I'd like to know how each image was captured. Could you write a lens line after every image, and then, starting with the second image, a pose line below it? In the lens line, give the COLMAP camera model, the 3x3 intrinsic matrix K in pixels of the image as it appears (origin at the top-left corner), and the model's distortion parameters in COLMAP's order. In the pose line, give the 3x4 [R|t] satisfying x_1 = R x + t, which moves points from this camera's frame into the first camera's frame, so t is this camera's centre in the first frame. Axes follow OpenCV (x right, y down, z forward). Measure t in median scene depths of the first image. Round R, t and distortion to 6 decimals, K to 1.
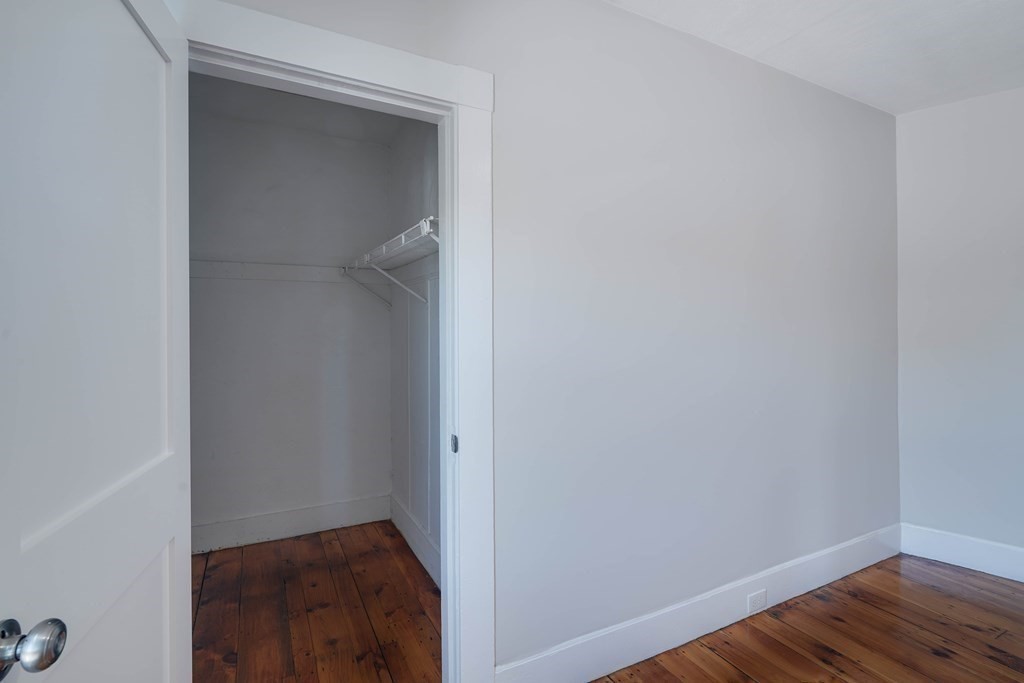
lens RADIAL K [[481.8, 0, 522.4], [0, 481.8, 336.5], [0, 0, 1]] dist [0.001298, -0.000004]
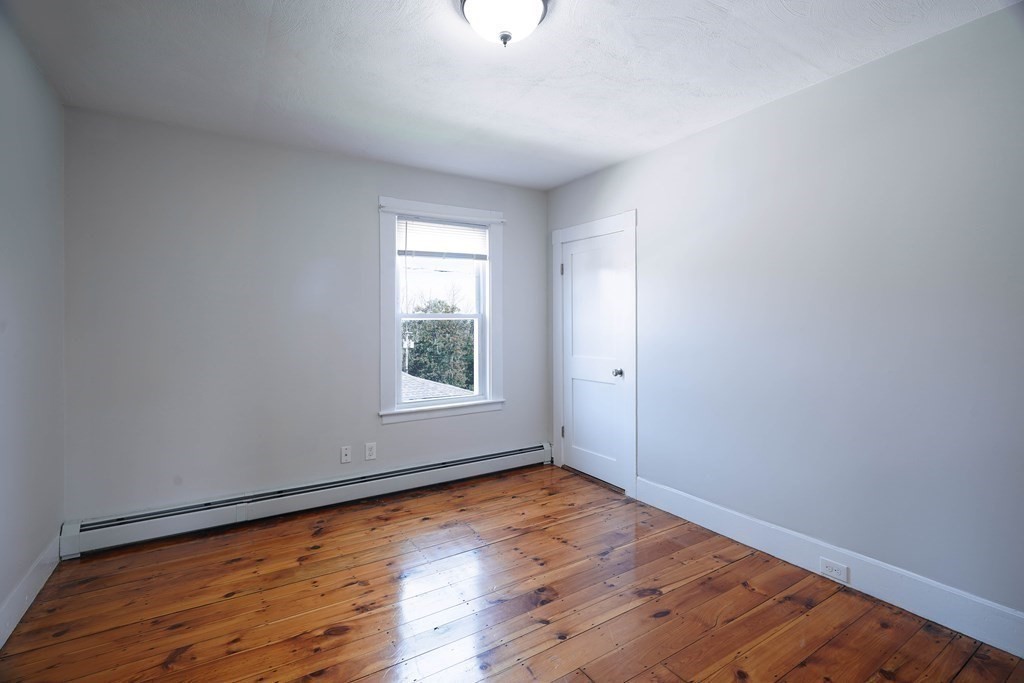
lens RADIAL K [[481.8, 0, 522.4], [0, 481.8, 336.5], [0, 0, 1]] dist [0.001298, -0.000004]
pose [[0.095206, 0.034644, -0.994855, 1.647189], [0.004733, 0.999367, 0.035254, -0.030395], [0.995446, -0.008065, 0.094982, 0.209725]]
